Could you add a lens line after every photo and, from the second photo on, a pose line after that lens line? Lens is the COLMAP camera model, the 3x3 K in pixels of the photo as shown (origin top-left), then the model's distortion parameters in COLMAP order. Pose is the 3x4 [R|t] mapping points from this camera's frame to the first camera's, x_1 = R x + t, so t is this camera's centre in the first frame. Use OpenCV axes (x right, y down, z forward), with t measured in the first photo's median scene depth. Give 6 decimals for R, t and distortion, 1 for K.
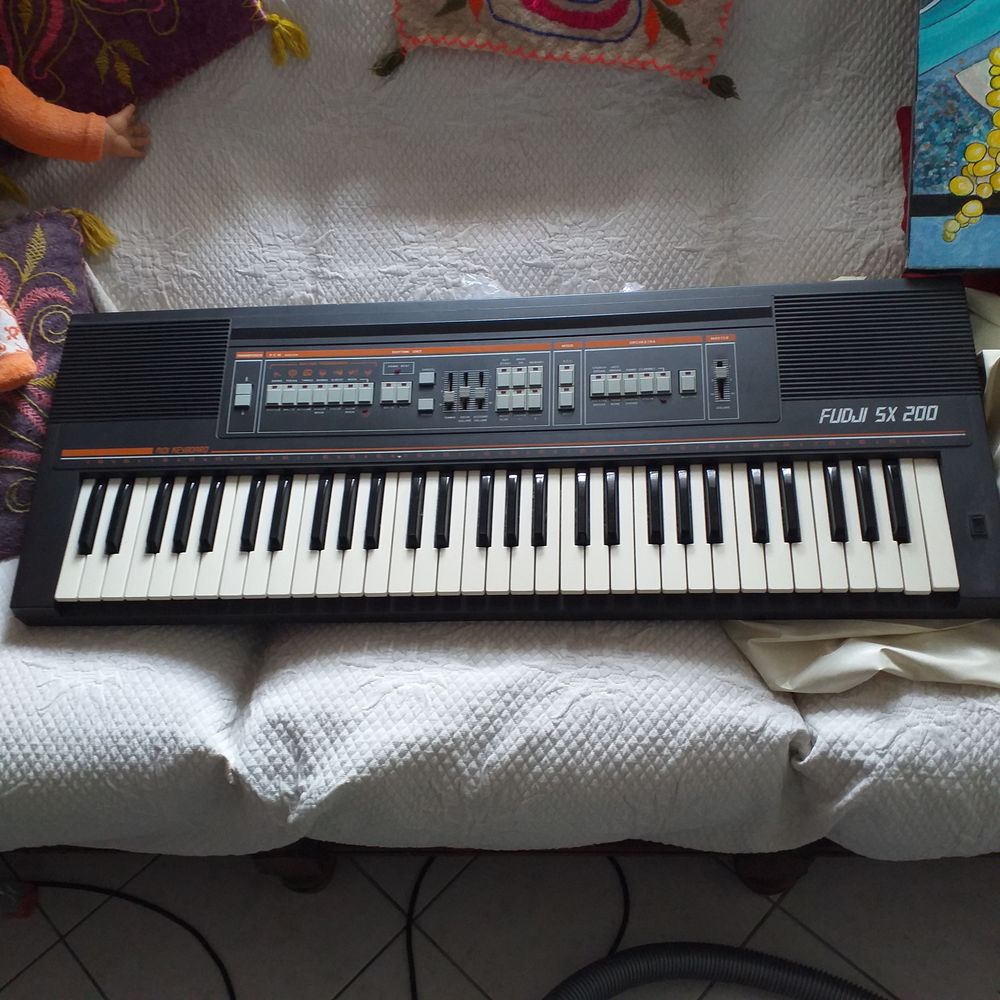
lens RADIAL K [[1223.8, 0, 500.0], [0, 1223.8, 500.0], [0, 0, 1]] dist [0.224990, -0.729830]
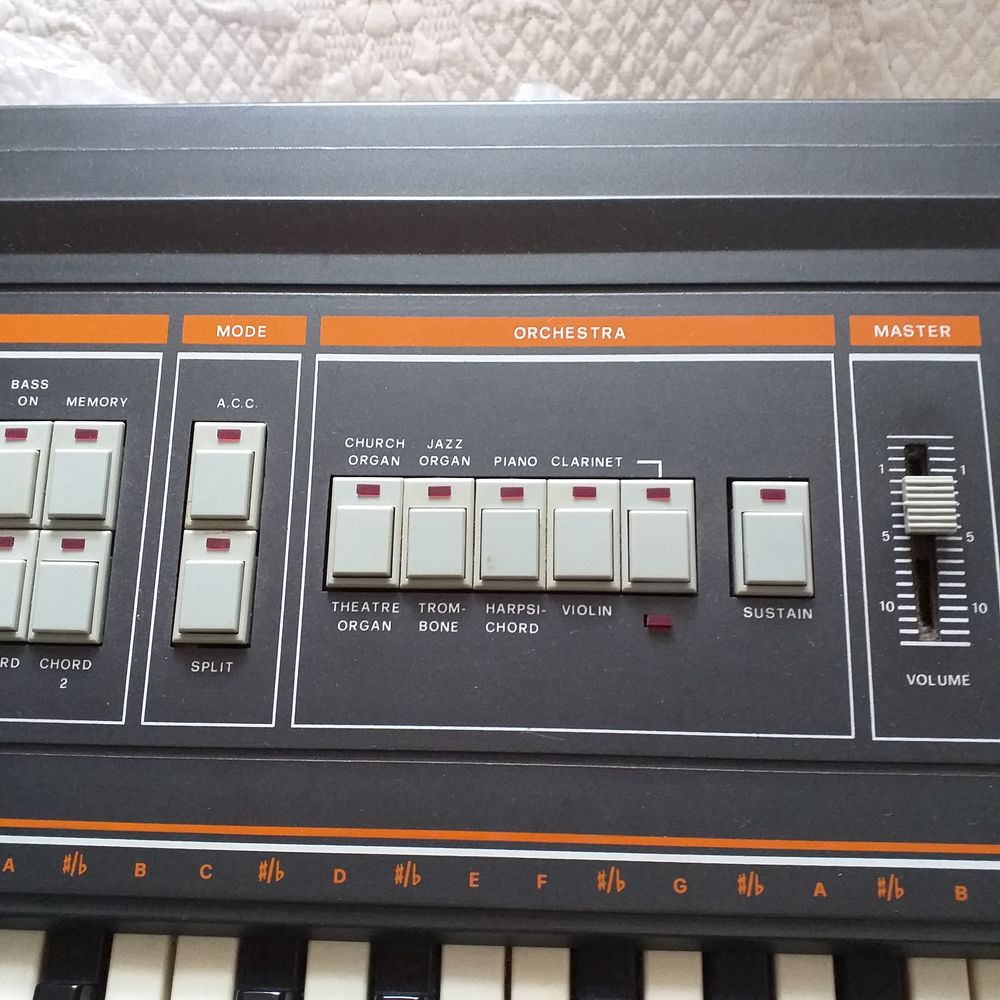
lens RADIAL K [[1223.8, 0, 500.0], [0, 1223.8, 500.0], [0, 0, 1]] dist [0.224990, -0.729830]
pose [[0.997178, 0.020293, 0.072279, 0.087360], [-0.028535, 0.992967, 0.114899, -0.123709], [-0.069439, -0.116638, 0.990744, 0.774442]]
